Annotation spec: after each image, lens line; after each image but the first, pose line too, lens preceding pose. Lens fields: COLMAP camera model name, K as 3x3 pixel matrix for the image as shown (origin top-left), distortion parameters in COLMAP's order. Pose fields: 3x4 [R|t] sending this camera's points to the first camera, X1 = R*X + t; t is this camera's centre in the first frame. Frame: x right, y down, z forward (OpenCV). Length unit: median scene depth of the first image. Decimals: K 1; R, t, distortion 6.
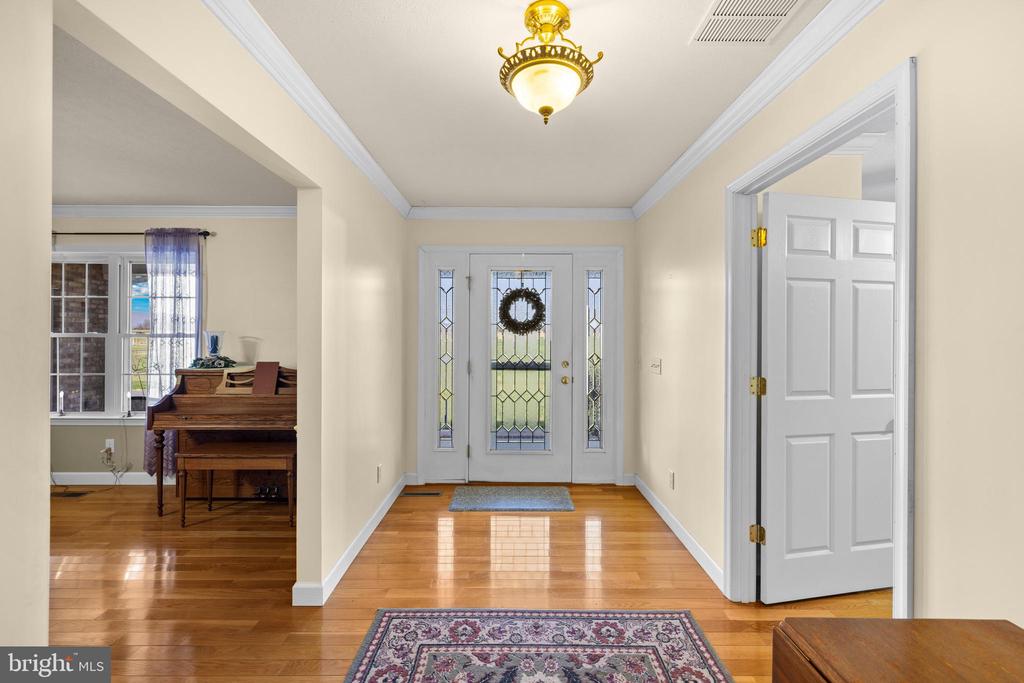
lens RADIAL K [[431.7, 0, 506.3], [0, 431.7, 337.8], [0, 0, 1]] dist [0.001822, -0.001646]
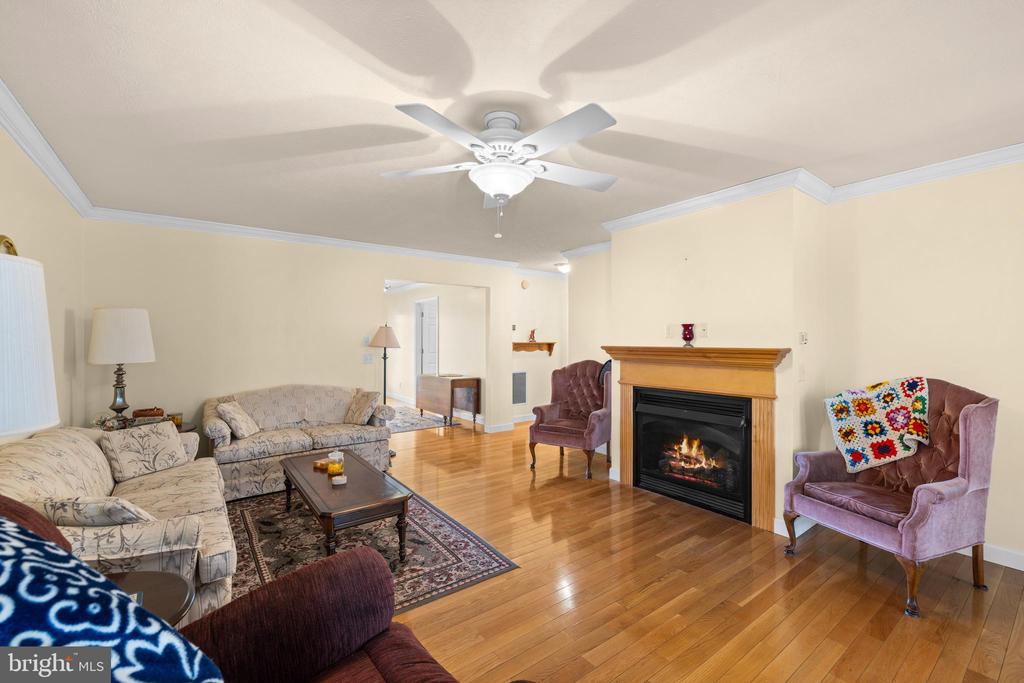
lens RADIAL K [[431.7, 0, 515.9], [0, 431.7, 340.4], [0, 0, 1]] dist [0.001822, -0.001646]
pose [[-0.813938, -0.006105, -0.580920, 0.450515], [-0.004498, 0.999981, -0.004206, -0.001279], [0.580935, -0.000810, -0.813950, 2.120291]]
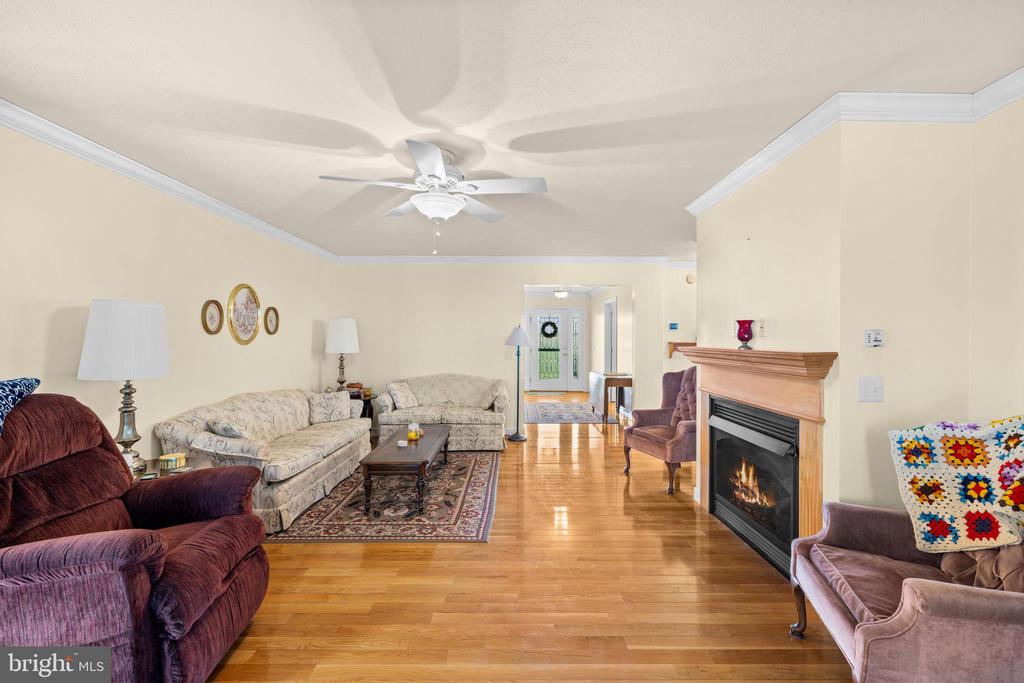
lens RADIAL K [[431.7, 0, 517.1], [0, 431.7, 340.5], [0, 0, 1]] dist [0.001822, -0.001646]
pose [[-0.999738, -0.010186, 0.020507, -0.439274], [-0.010143, 0.999946, 0.002208, -0.008457], [-0.020528, 0.001999, -0.999787, 2.516350]]
